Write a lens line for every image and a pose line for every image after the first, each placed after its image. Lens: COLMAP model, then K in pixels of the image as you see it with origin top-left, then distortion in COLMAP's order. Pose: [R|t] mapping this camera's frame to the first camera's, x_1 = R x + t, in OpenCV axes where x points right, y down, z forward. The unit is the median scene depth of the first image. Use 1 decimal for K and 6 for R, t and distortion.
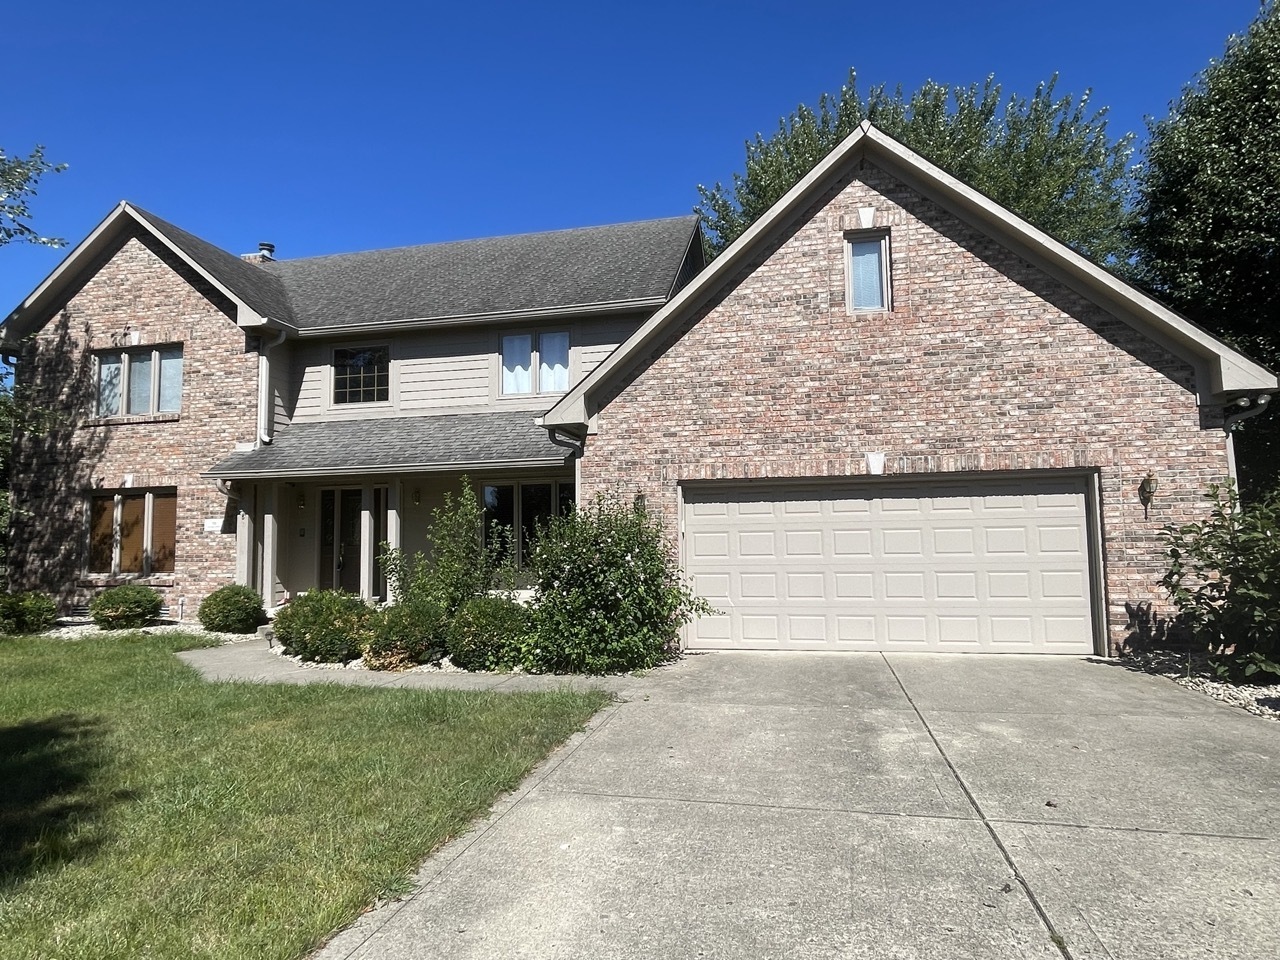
lens RADIAL K [[742.2, 0, 633.9], [0, 742.2, 487.2], [0, 0, 1]] dist [-0.007978, 0.003886]
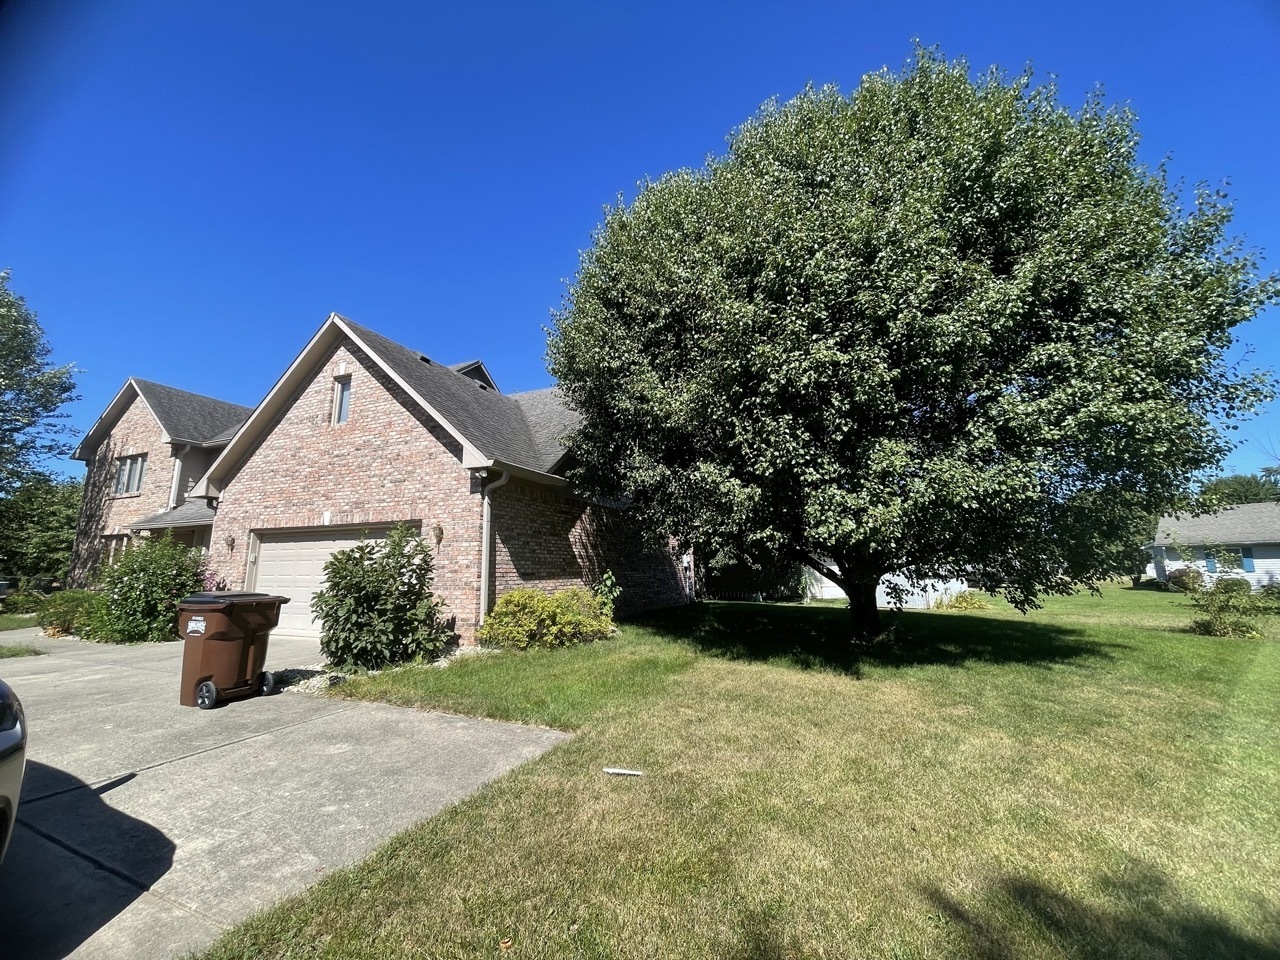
lens RADIAL K [[522.0, 0, 636.9], [0, 522.0, 475.4], [0, 0, 1]] dist [0.008395, 0.000034]
pose [[0.978103, -0.025014, -0.206611, 1.179100], [0.002450, 0.994066, -0.108750, 0.000529], [0.208106, 0.105862, 0.972361, 0.029664]]
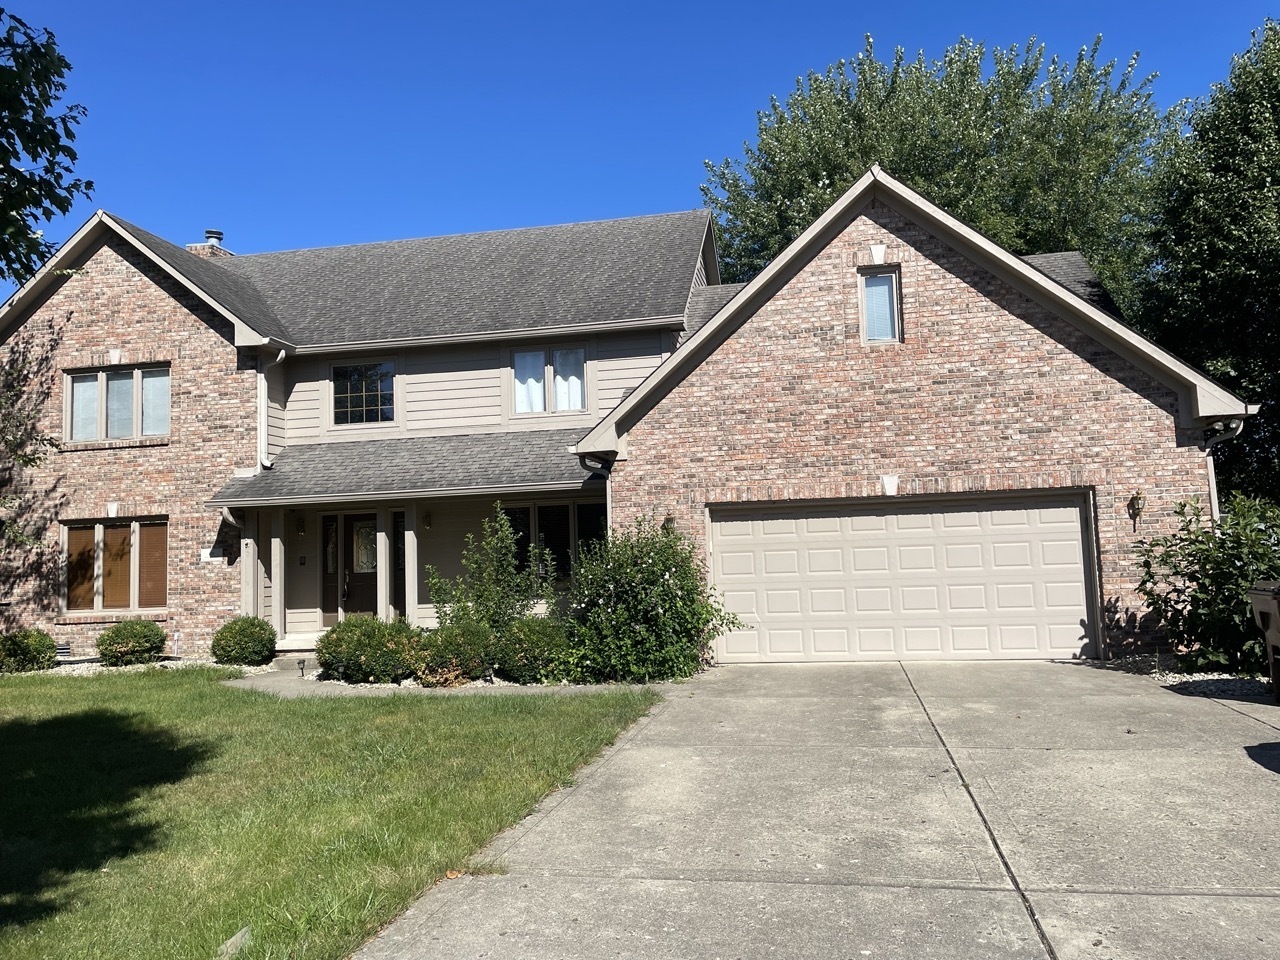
lens RADIAL K [[962.6, 0, 645.3], [0, 962.6, 482.2], [0, 0, 1]] dist [0.053254, -0.015235]
pose [[0.999316, -0.017574, 0.032544, -0.071899], [0.017931, 0.999782, -0.010722, -0.026716], [-0.032349, 0.011298, 0.999413, -0.376758]]
